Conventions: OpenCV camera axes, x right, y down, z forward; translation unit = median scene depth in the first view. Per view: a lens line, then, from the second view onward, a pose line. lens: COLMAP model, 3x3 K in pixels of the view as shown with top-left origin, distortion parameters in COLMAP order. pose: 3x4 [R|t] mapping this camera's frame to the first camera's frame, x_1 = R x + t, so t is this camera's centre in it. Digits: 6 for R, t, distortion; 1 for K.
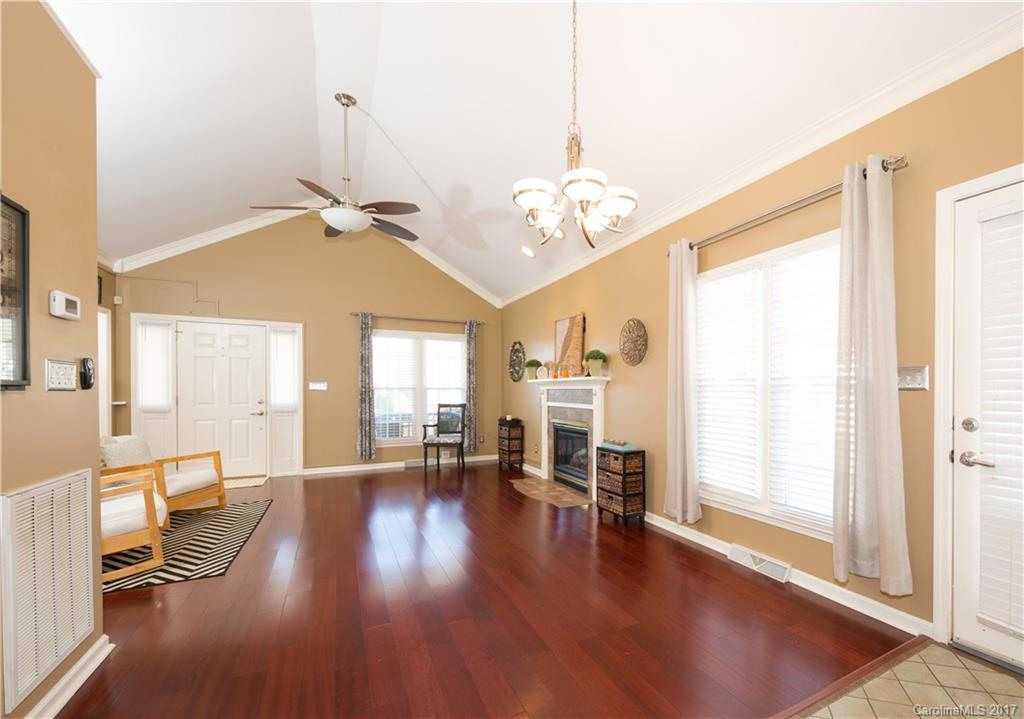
lens RADIAL K [[447.0, 0, 586.2], [0, 447.0, 394.4], [0, 0, 1]] dist [0.002648, -0.000510]
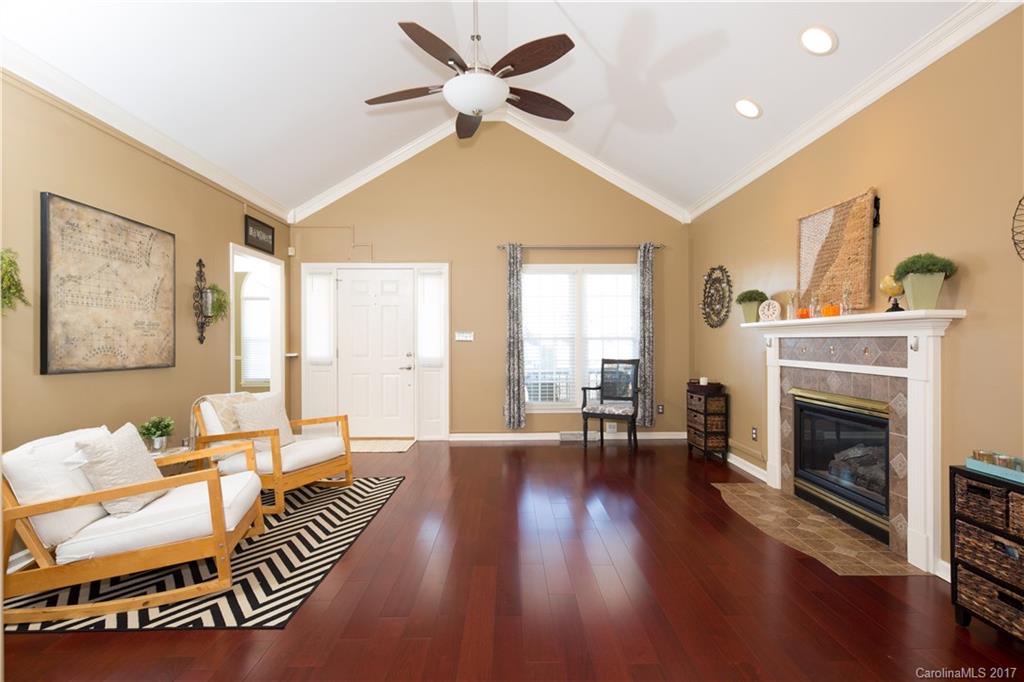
lens RADIAL K [[484.2, 0, 513.2], [0, 484.2, 342.7], [0, 0, 1]] dist [0.016053, -0.000186]
pose [[0.877930, -0.002175, -0.478783, -0.086751], [-0.000411, 0.999986, -0.005296, -0.001680], [0.478788, 0.004846, 0.877917, 0.258396]]
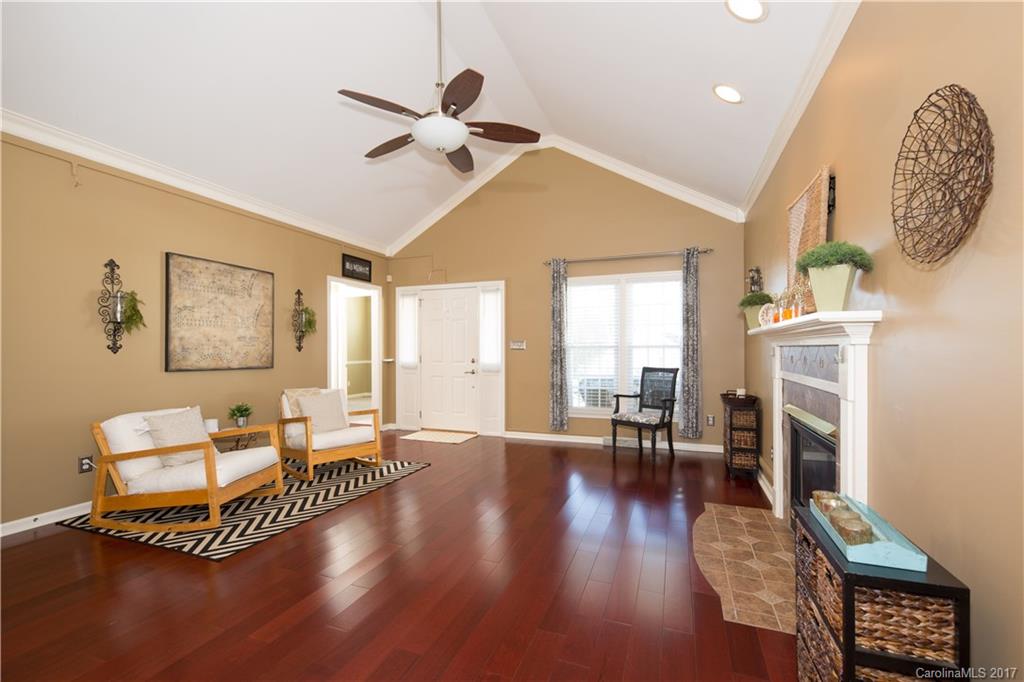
lens RADIAL K [[436.8, 0, 509.7], [0, 436.8, 350.4], [0, 0, 1]] dist [0.016180, -0.000072]
pose [[0.641916, -0.001424, -0.766774, 0.102792], [-0.002984, 0.999986, -0.004355, -0.003376], [0.766769, 0.005084, 0.641903, 0.420065]]
